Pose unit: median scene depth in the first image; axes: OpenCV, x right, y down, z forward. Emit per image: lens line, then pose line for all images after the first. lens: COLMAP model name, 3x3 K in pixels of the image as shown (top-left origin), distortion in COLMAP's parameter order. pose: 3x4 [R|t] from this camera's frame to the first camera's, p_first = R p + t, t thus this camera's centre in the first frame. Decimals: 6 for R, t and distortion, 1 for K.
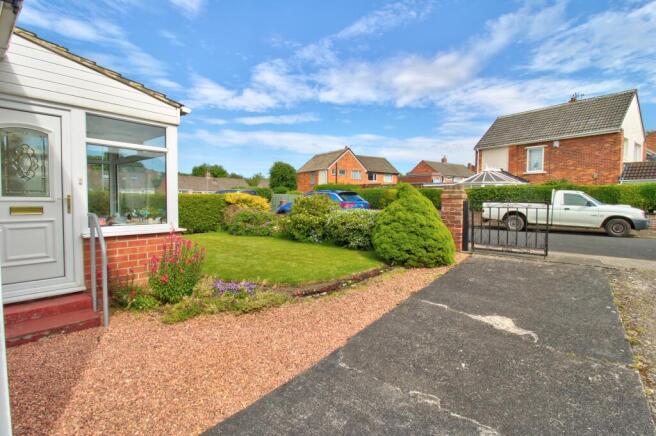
lens RADIAL K [[305.0, 0, 329.6], [0, 305.0, 210.6], [0, 0, 1]] dist [-0.011042, -0.000886]
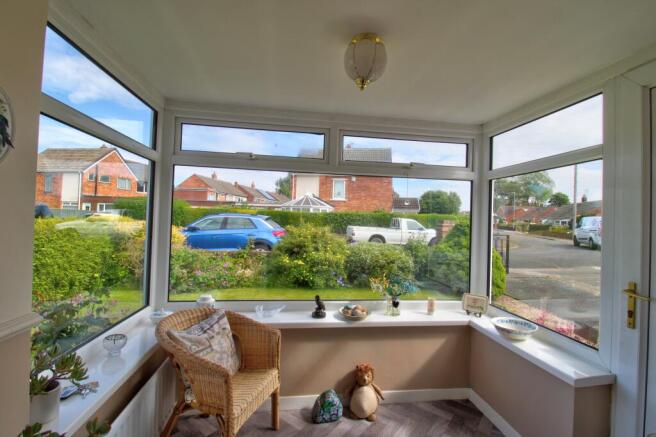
lens RADIAL K [[305.0, 0, 329.6], [0, 305.0, 211.1], [0, 0, 1]] dist [-0.011042, -0.000886]
pose [[0.674568, 0.030774, 0.737571, -0.230107], [0.003265, 0.998997, -0.044668, -0.020421], [-0.738206, 0.032540, 0.673790, 0.164549]]
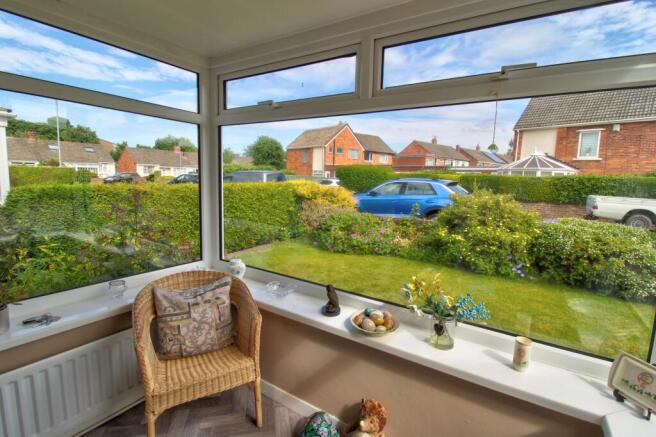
lens RADIAL K [[305.0, 0, 329.6], [0, 305.0, 211.1], [0, 0, 1]] dist [-0.011042, -0.000886]
pose [[0.992777, 0.007060, 0.119768, -0.166097], [-0.015797, 0.997268, 0.072156, -0.020320], [-0.118931, -0.073527, 0.990176, 0.164259]]
